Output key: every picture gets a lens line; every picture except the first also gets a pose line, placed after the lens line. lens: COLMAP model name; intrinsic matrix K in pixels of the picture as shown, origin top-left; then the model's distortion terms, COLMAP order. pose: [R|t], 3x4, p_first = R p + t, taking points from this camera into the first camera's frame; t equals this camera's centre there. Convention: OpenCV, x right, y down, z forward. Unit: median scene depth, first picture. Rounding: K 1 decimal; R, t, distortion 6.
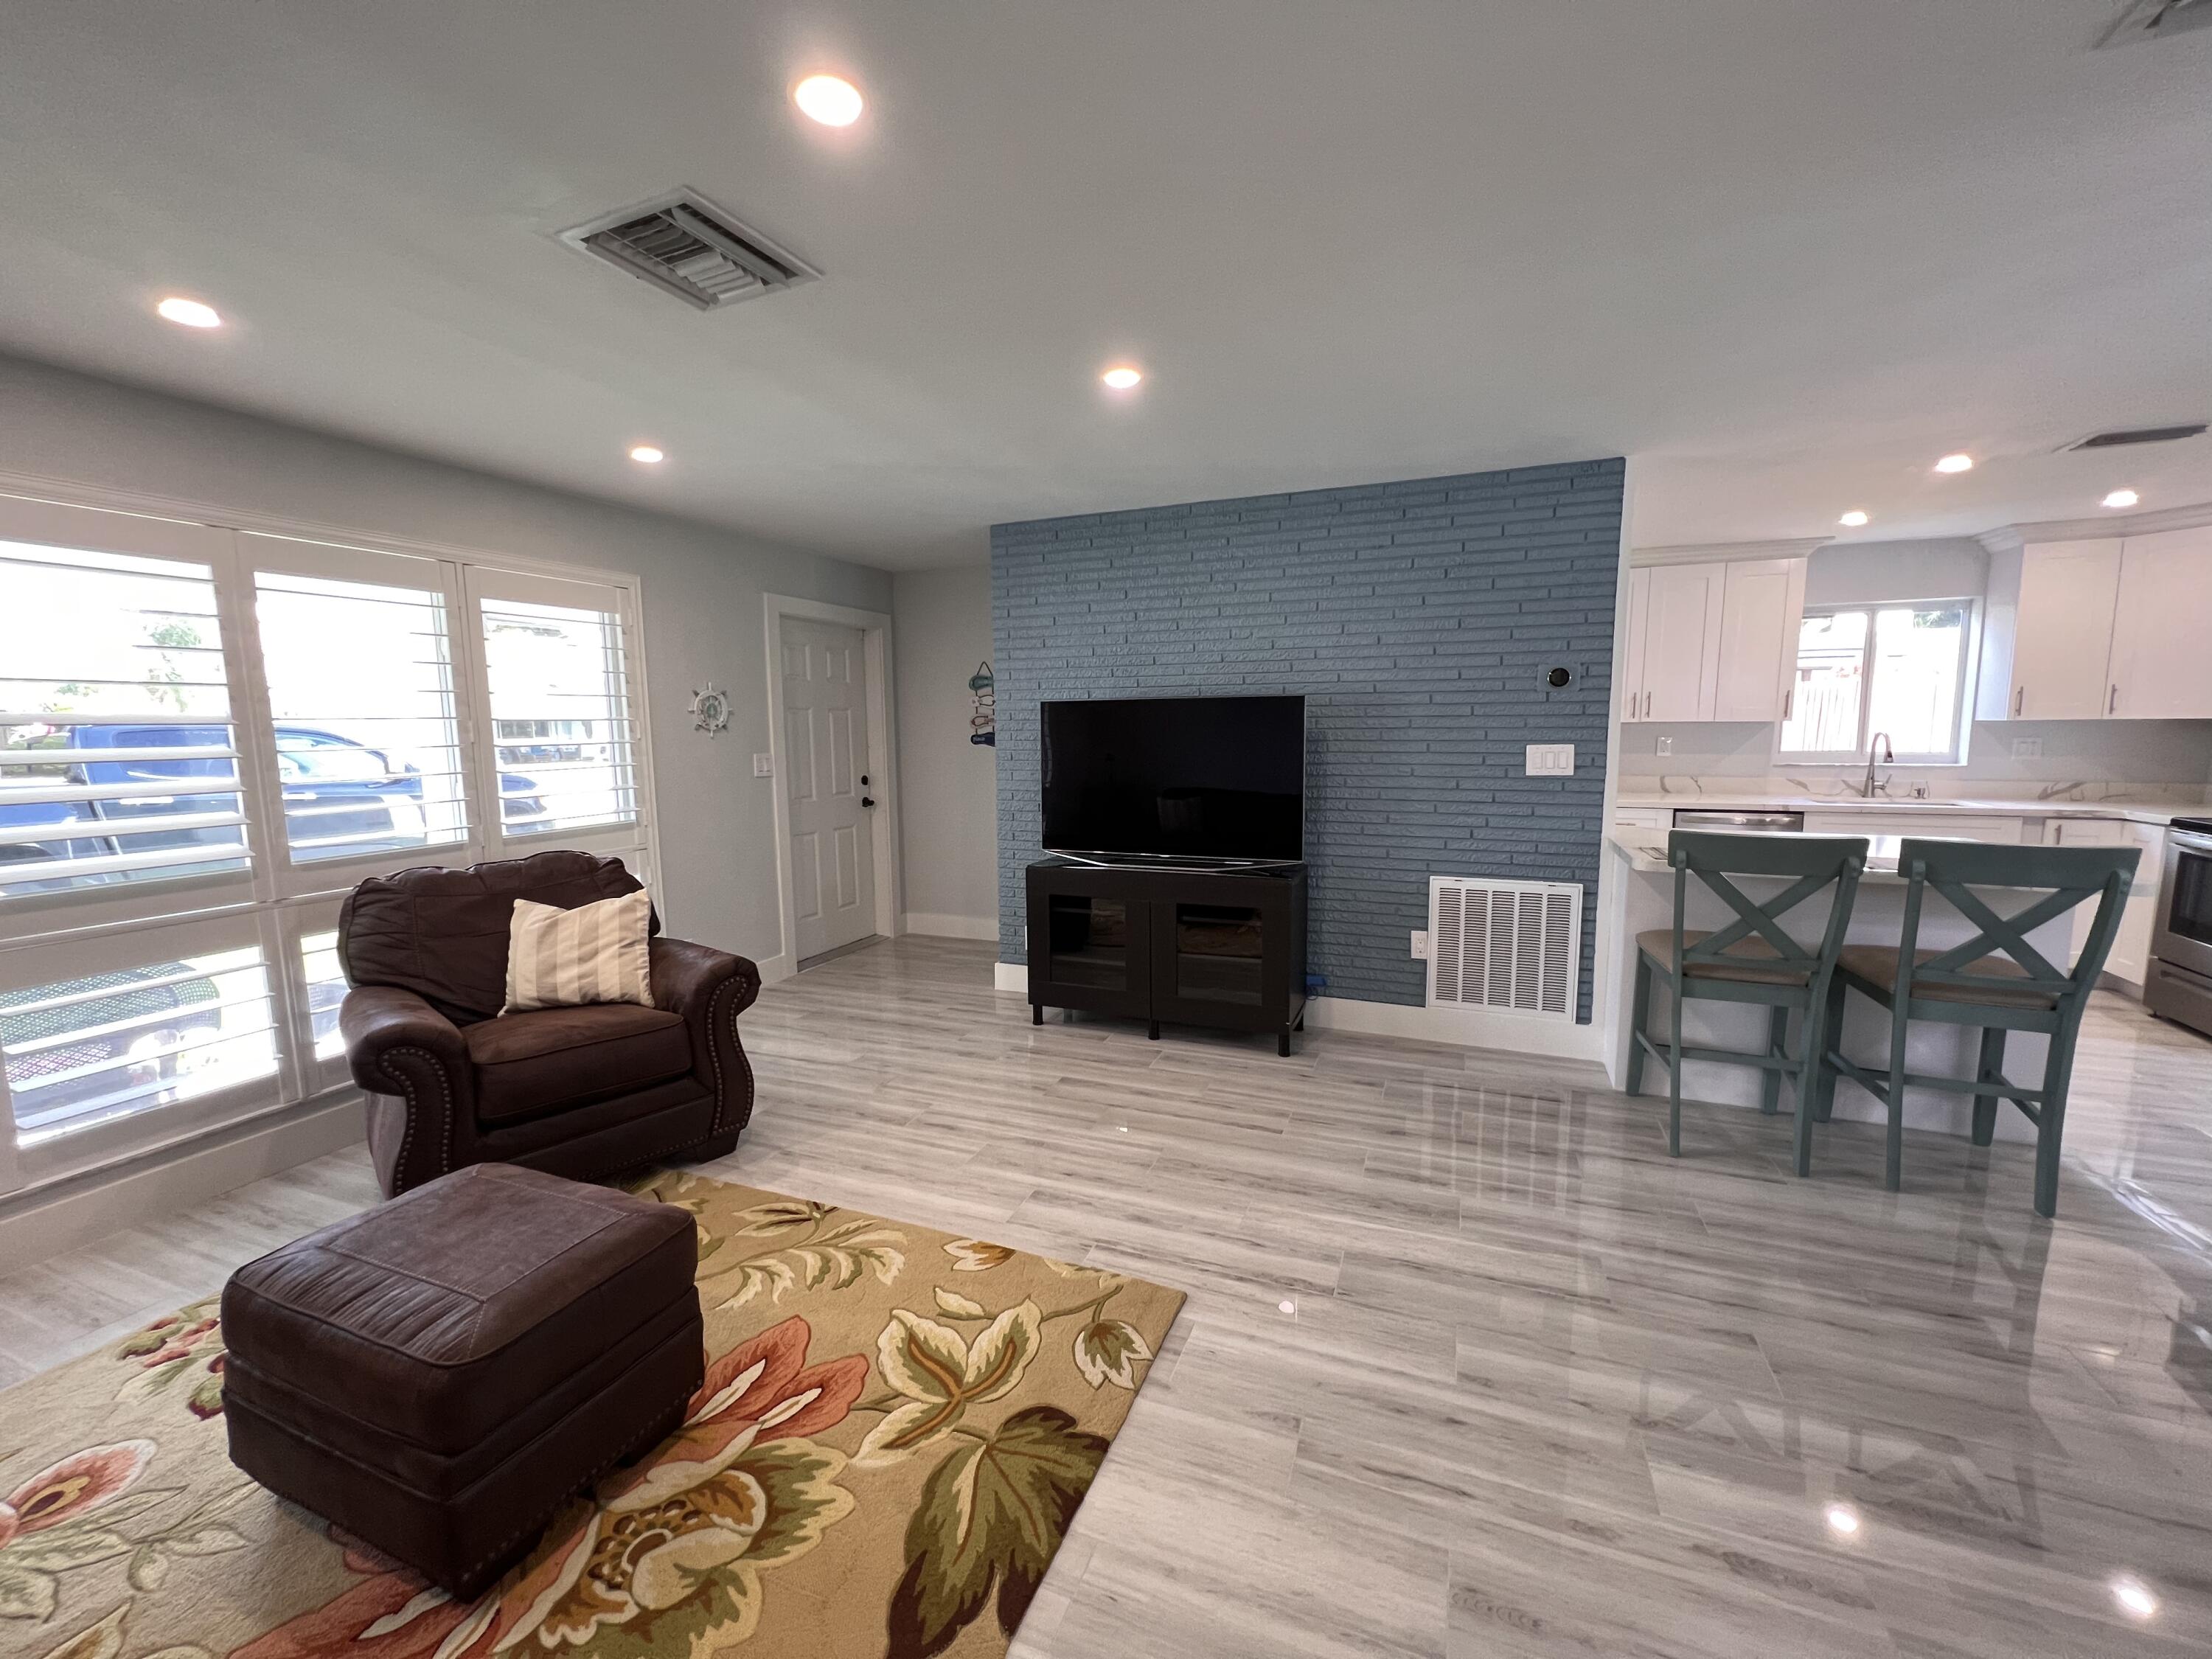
lens RADIAL K [[892.8, 0, 1111.5], [0, 892.8, 826.0], [0, 0, 1]] dist [0.000445, 0.001583]
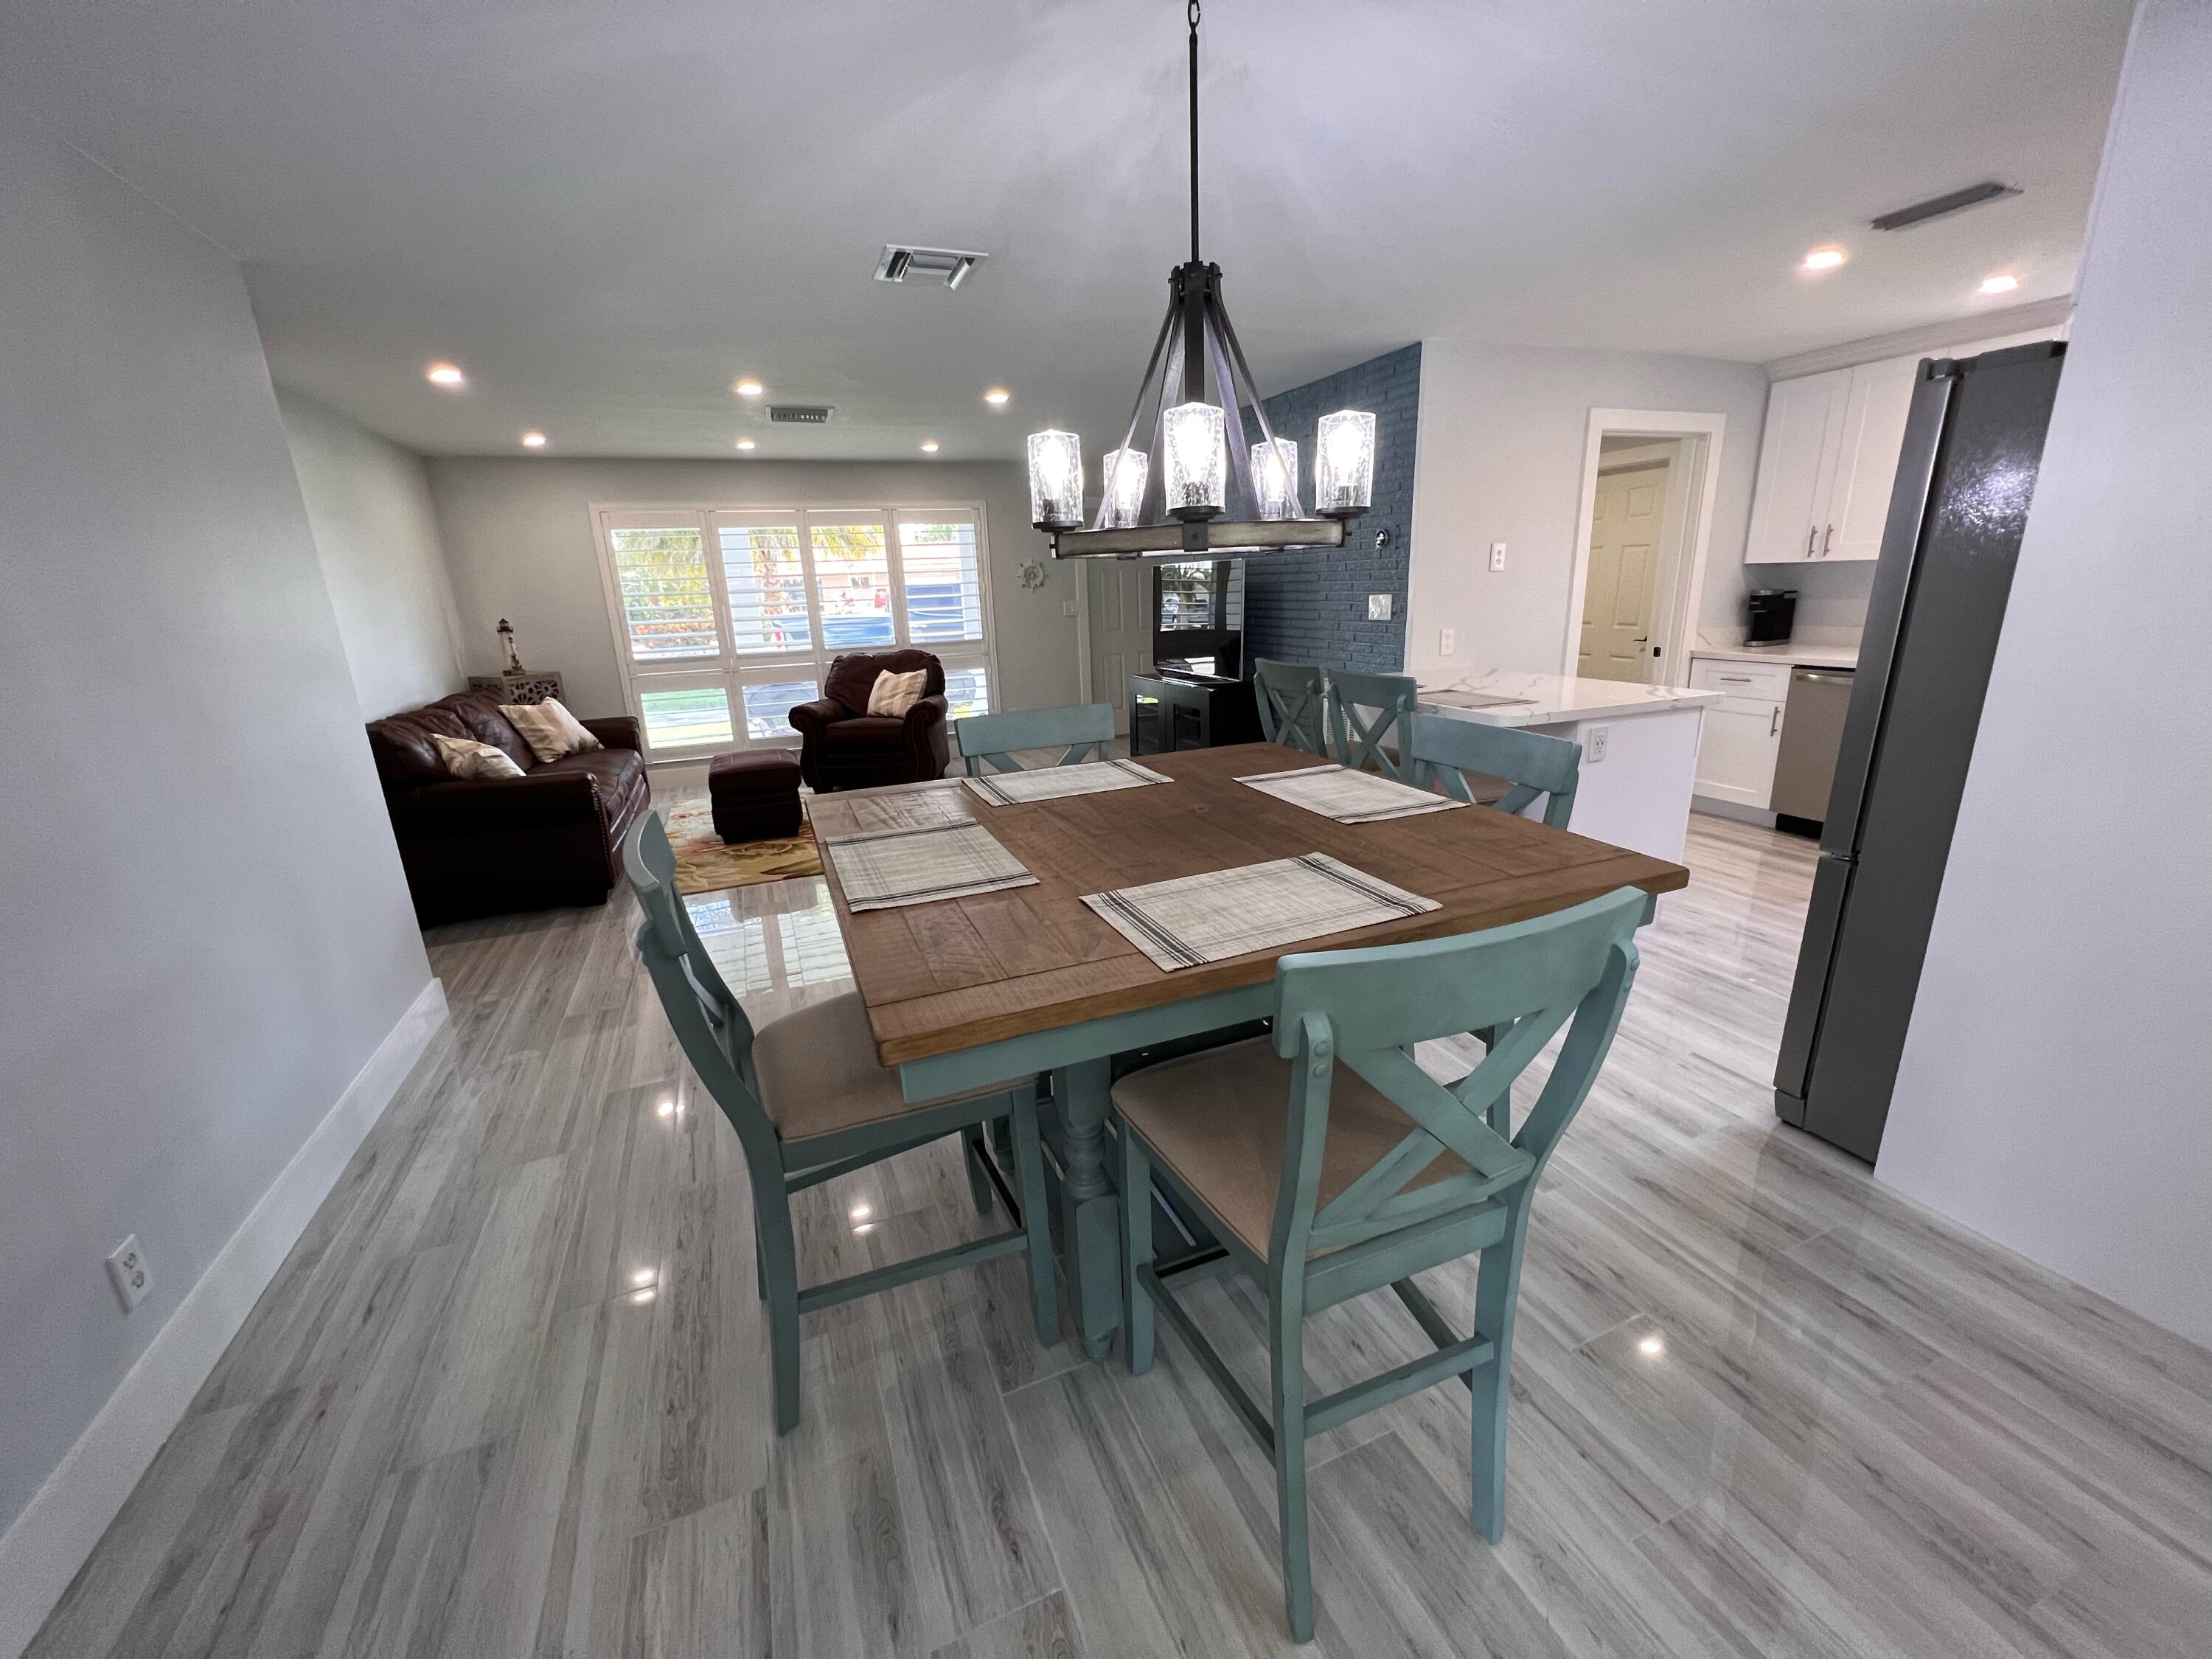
lens RADIAL K [[892.8, 0, 1096.2], [0, 892.8, 827.6], [0, 0, 1]] dist [0.000445, 0.001583]
pose [[0.691292, 0.176630, -0.700654, 1.233060], [-0.054156, 0.979601, 0.193519, 0.008244], [0.720543, -0.095834, 0.686756, -0.173416]]
